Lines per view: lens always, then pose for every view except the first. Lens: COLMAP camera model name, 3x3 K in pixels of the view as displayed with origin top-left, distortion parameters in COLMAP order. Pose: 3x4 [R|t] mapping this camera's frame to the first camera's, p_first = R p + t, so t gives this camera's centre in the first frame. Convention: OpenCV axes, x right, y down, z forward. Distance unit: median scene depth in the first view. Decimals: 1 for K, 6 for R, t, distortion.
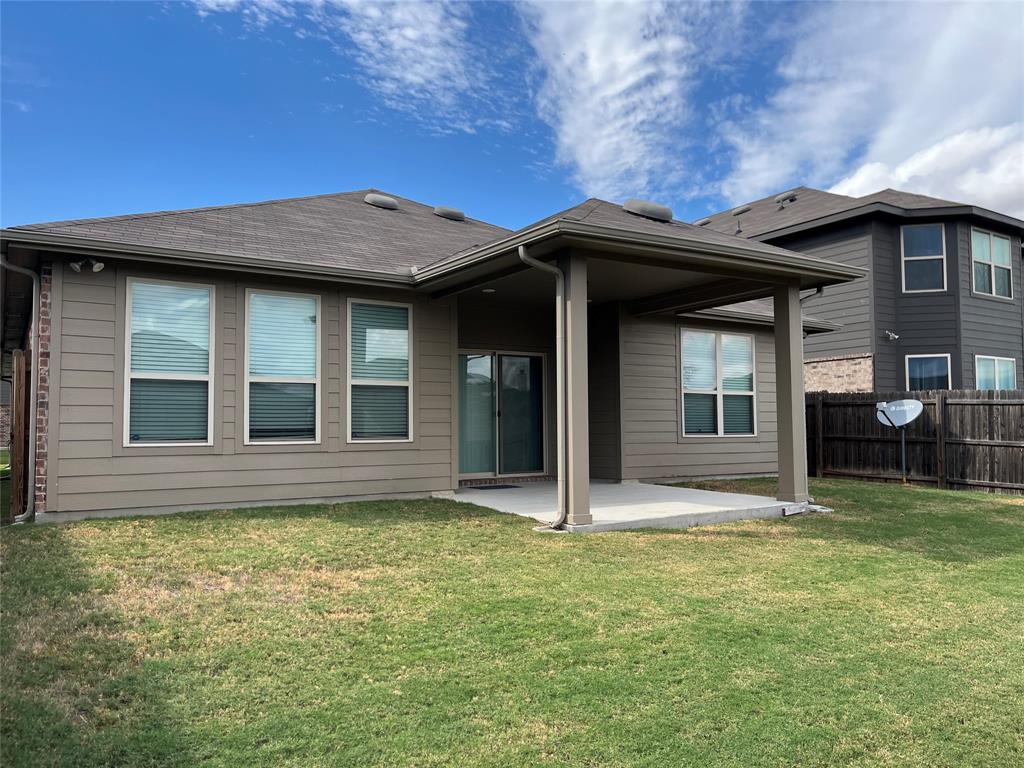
lens RADIAL K [[773.1, 0, 512.7], [0, 773.1, 388.3], [0, 0, 1]] dist [0.053268, -0.077121]
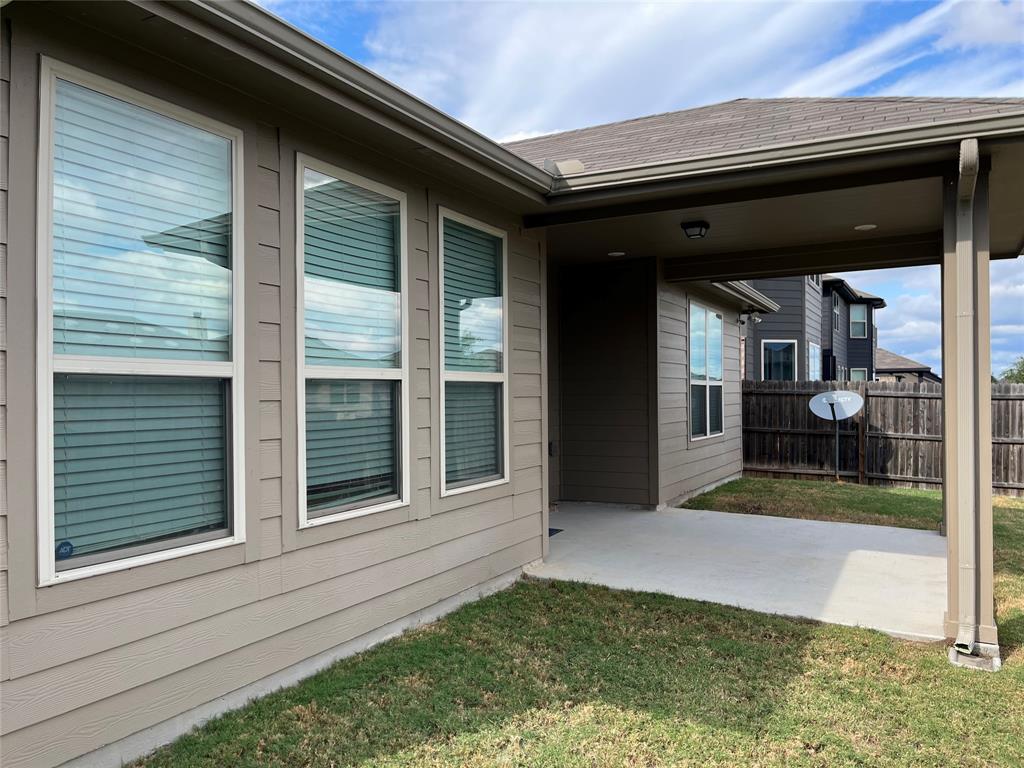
lens RADIAL K [[773.1, 0, 509.8], [0, 773.1, 388.4], [0, 0, 1]] dist [0.053268, -0.077121]
pose [[0.875252, 0.004935, 0.483641, -0.334933], [-0.027652, 0.998823, 0.039850, -0.017015], [-0.482875, -0.048252, 0.874359, 0.434859]]
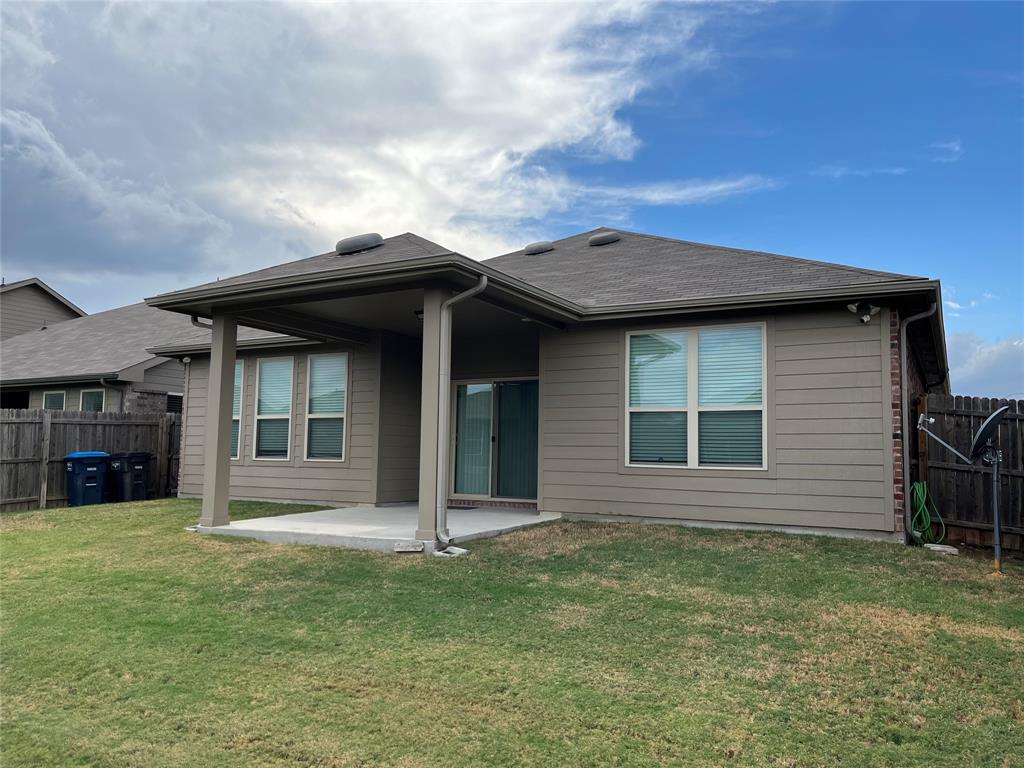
lens RADIAL K [[773.1, 0, 505.0], [0, 773.1, 390.9], [0, 0, 1]] dist [0.053268, -0.077121]
pose [[0.448293, -0.059143, -0.891928, 0.943024], [0.032914, 0.998224, -0.049649, 0.021574], [0.893281, -0.007099, 0.449444, 0.564184]]
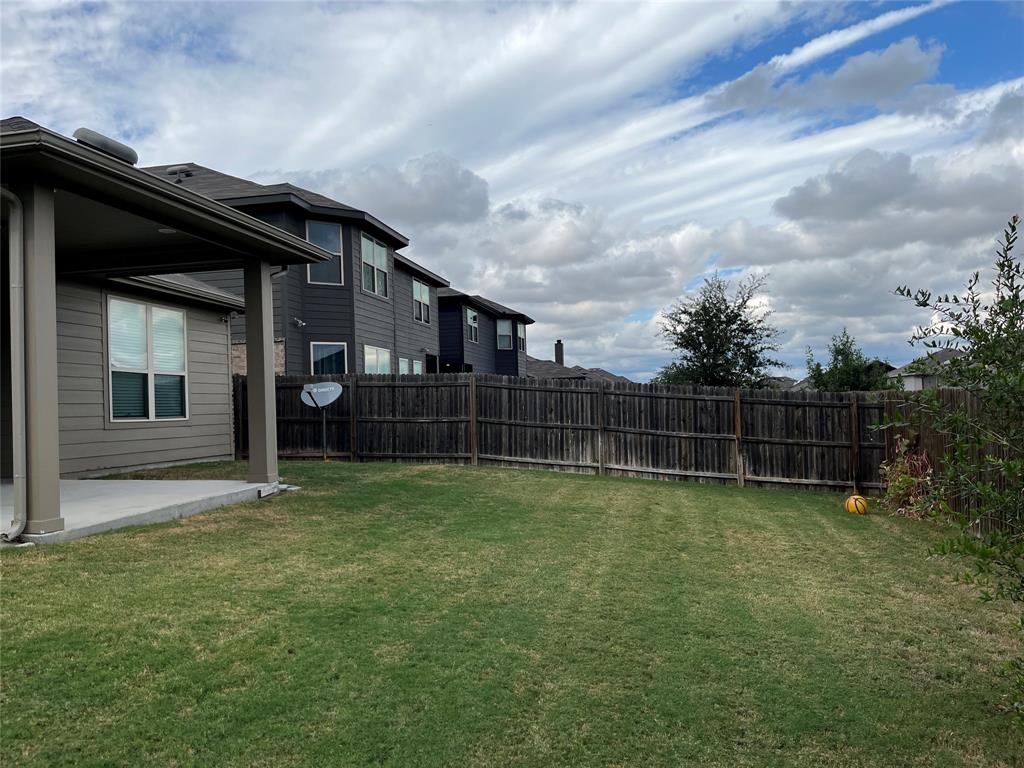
lens RADIAL K [[773.1, 0, 513.0], [0, 773.1, 391.5], [0, 0, 1]] dist [0.053268, -0.077121]
pose [[0.694672, 0.001360, 0.719326, -0.098892], [-0.014303, 0.999827, 0.011922, 0.012898], [-0.719185, -0.018570, 0.694571, 0.084018]]
